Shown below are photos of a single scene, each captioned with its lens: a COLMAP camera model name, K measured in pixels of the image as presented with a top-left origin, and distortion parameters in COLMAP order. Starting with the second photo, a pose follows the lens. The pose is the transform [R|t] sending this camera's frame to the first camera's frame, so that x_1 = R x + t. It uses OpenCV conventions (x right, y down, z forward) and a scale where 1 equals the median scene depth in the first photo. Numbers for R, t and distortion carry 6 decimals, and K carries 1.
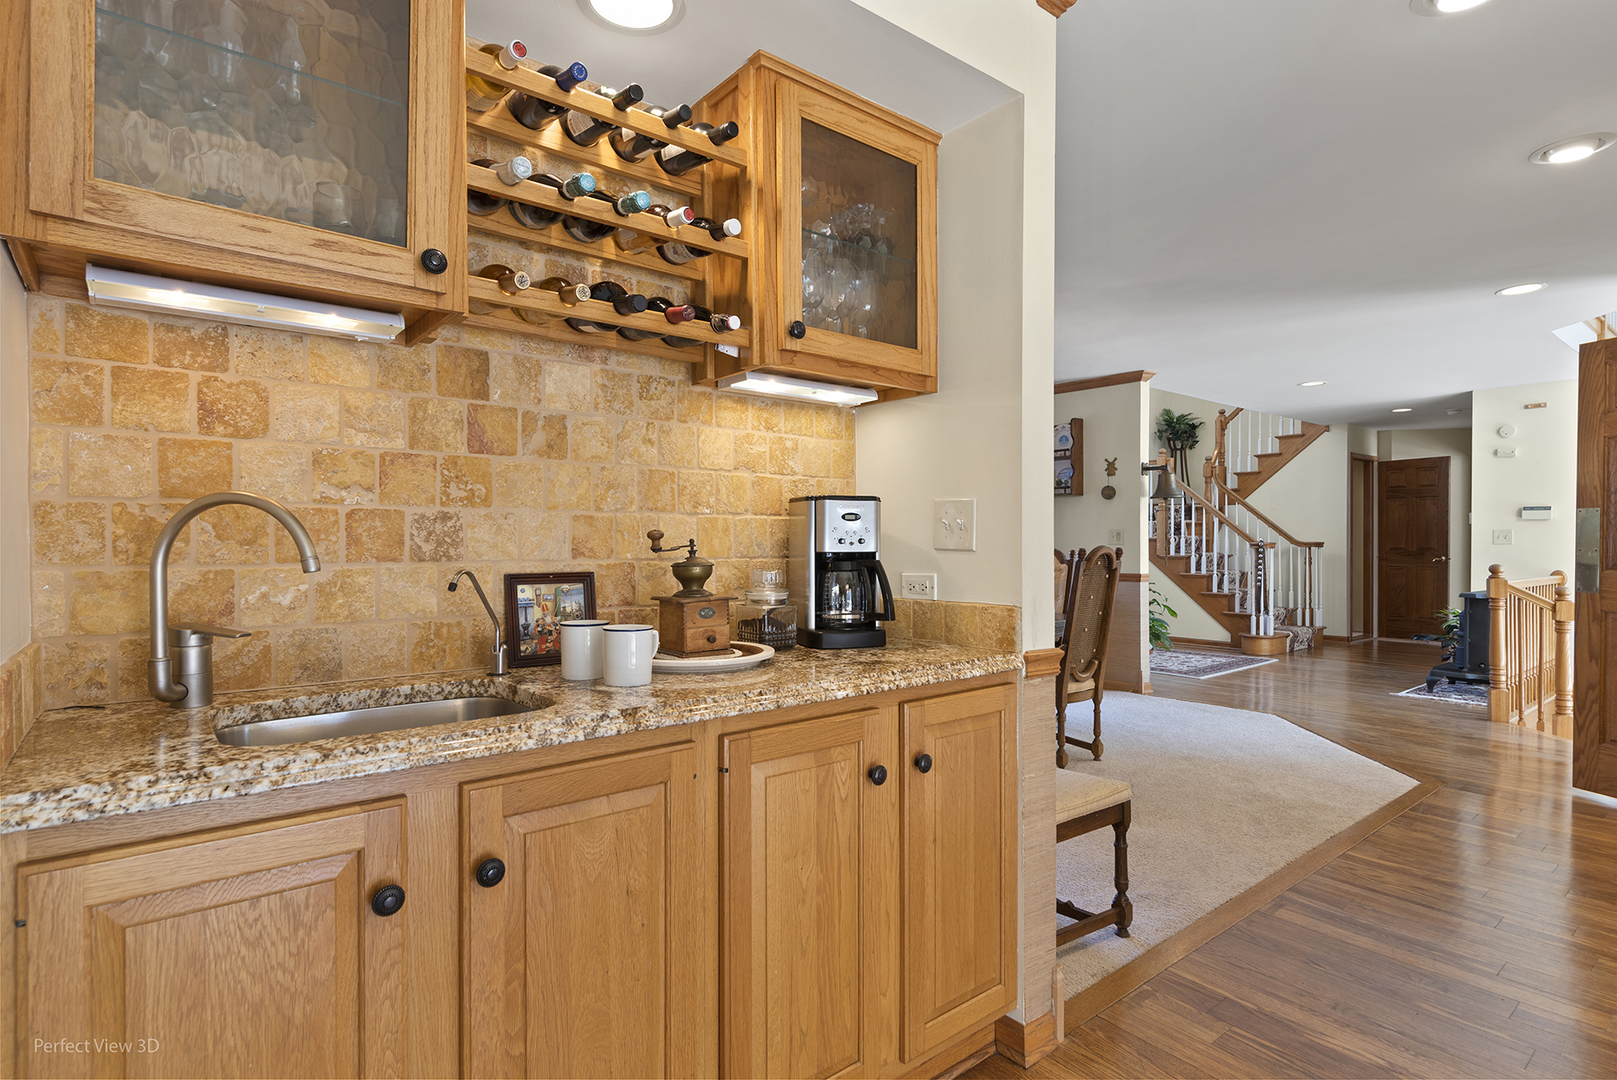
lens RADIAL K [[851.4, 0, 803.5], [0, 851.4, 544.9], [0, 0, 1]] dist [0.016656, 0.000023]
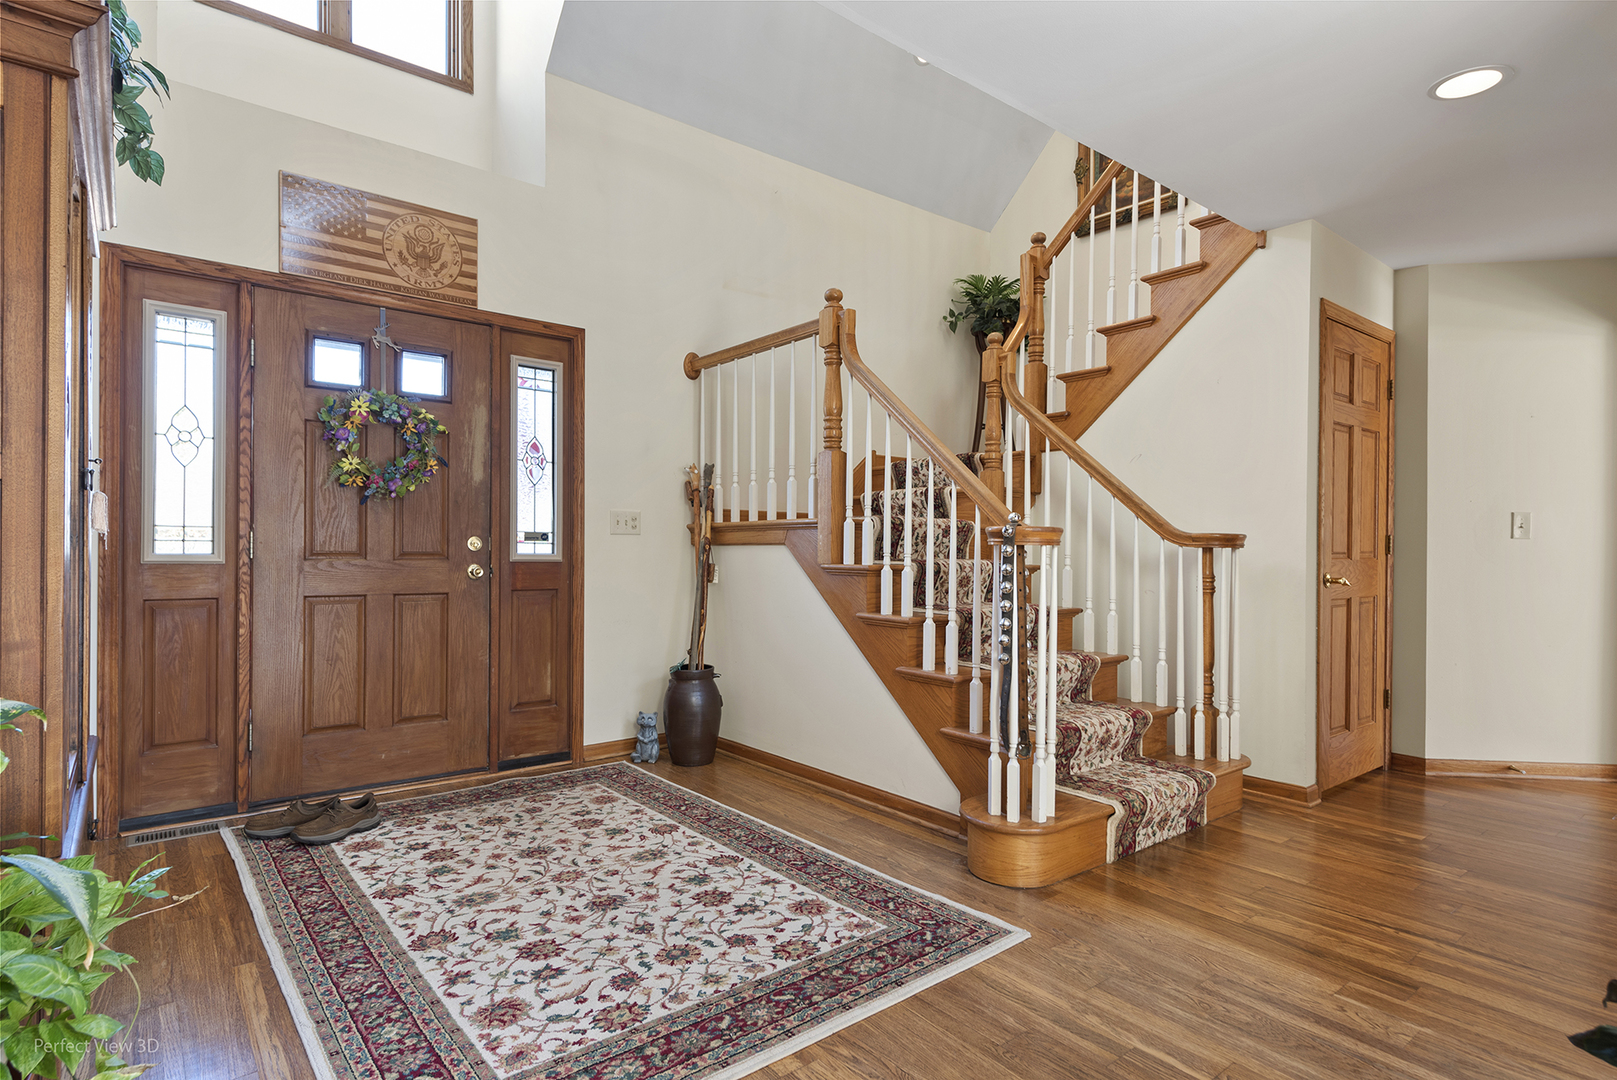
lens RADIAL K [[851.4, 0, 818.2], [0, 851.4, 550.5], [0, 0, 1]] dist [0.016656, 0.000023]
pose [[0.999854, 0.009404, -0.014244, 0.455606], [-0.009451, 0.999950, -0.003274, 0.007320], [0.014212, 0.003409, 0.999893, 0.666574]]
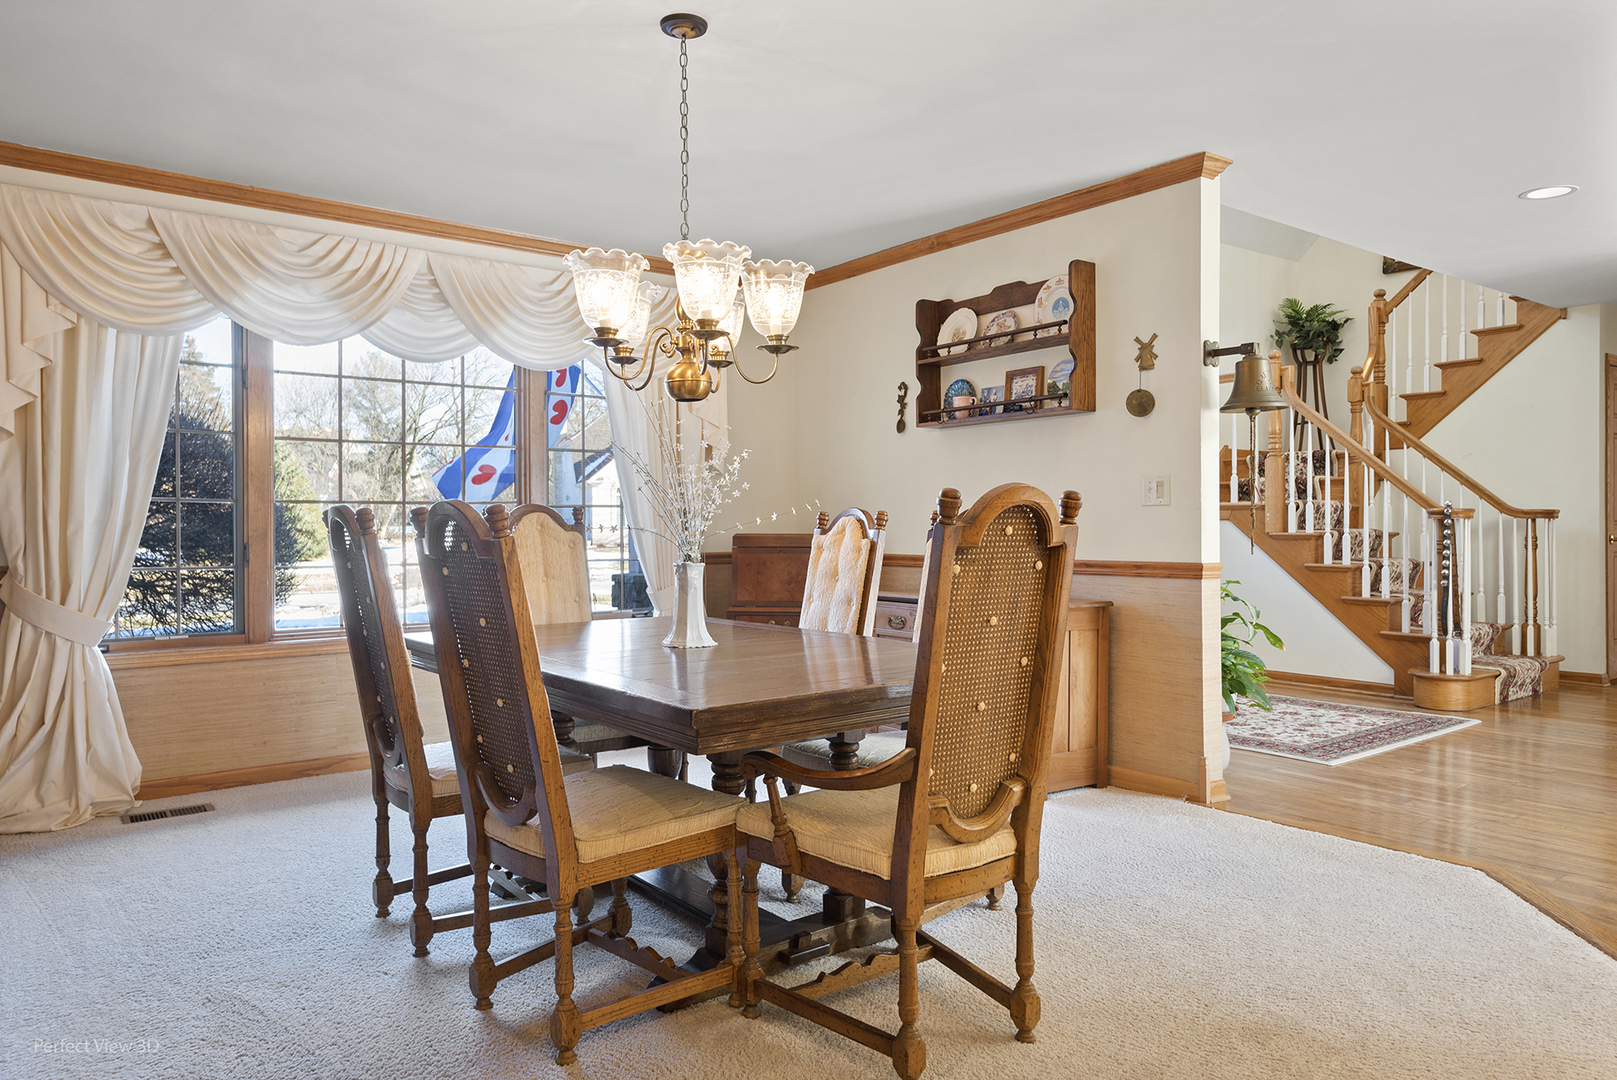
lens RADIAL K [[1107.4, 0, 805.6], [0, 1107.4, 525.8], [0, 0, 1]] dist [0.010988, 0.000036]
pose [[0.999451, -0.003024, -0.032985, 0.135553], [0.002859, 0.999983, -0.005029, 0.010690], [0.033000, 0.004932, 0.999443, 0.253058]]
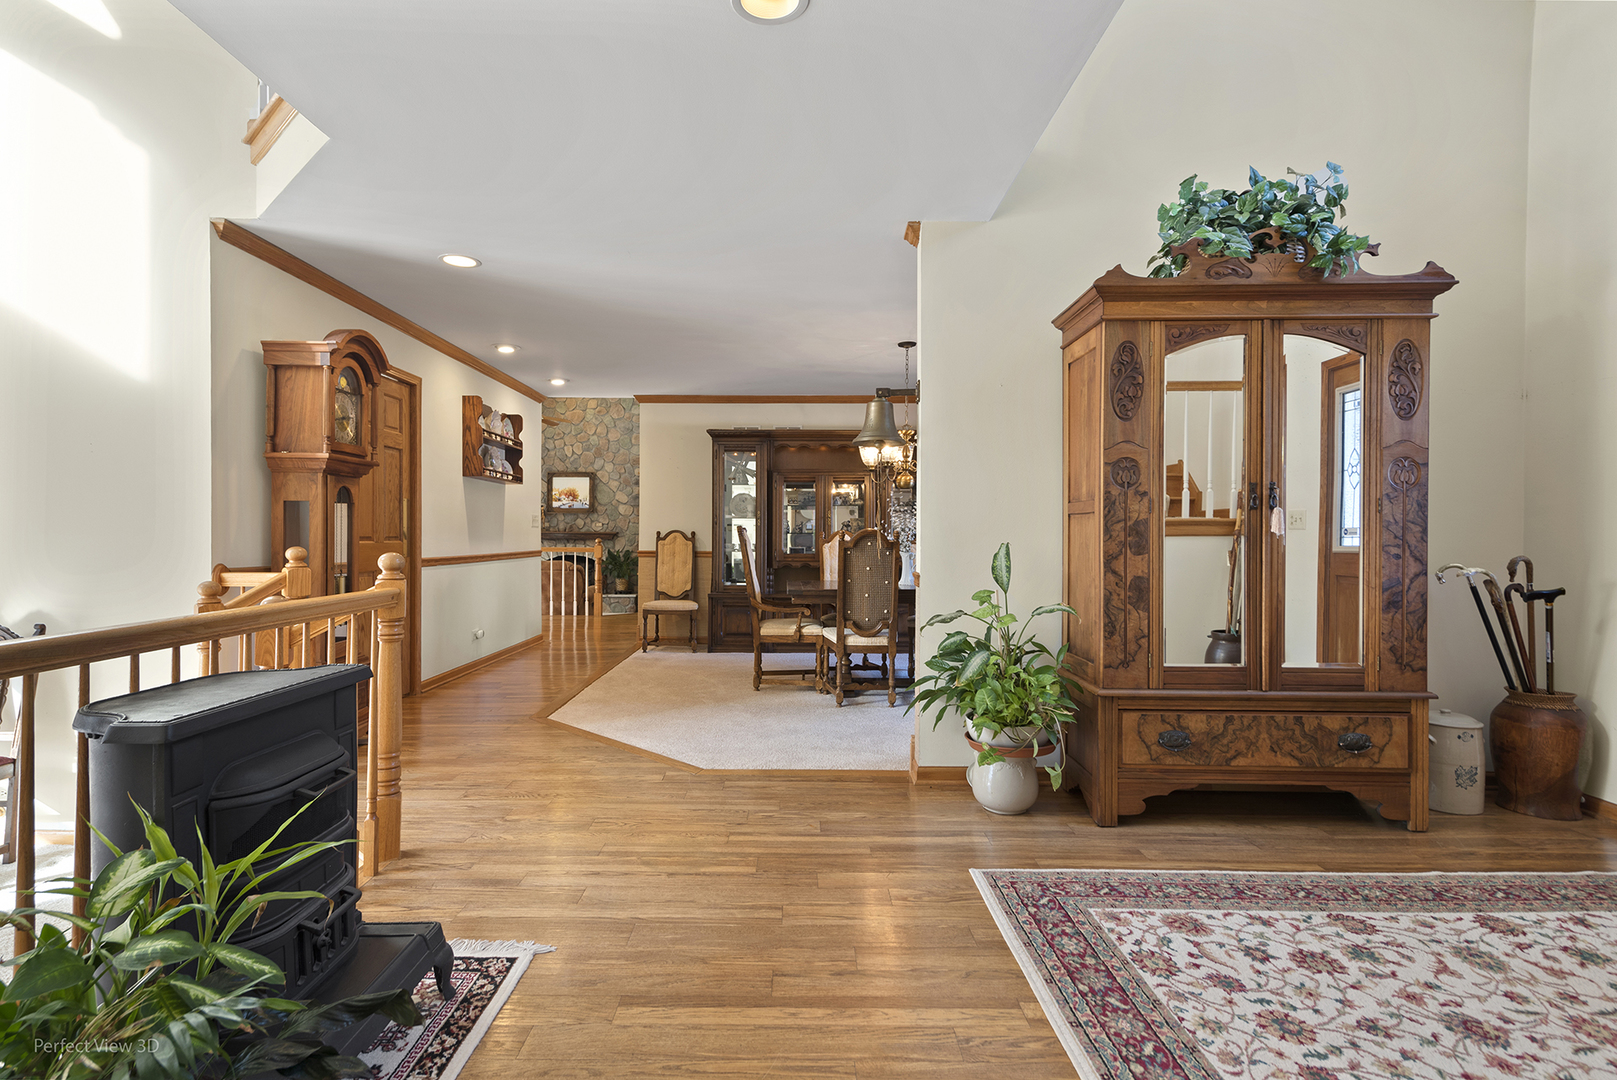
lens RADIAL K [[810.3, 0, 810.9], [0, 810.3, 539.2], [0, 0, 1]] dist [0.019276, -0.003335]
pose [[-0.643147, -0.000278, -0.765743, 0.742842], [-0.006757, 0.999963, 0.005312, -0.000319], [0.765713, 0.008591, -0.643125, 1.101946]]
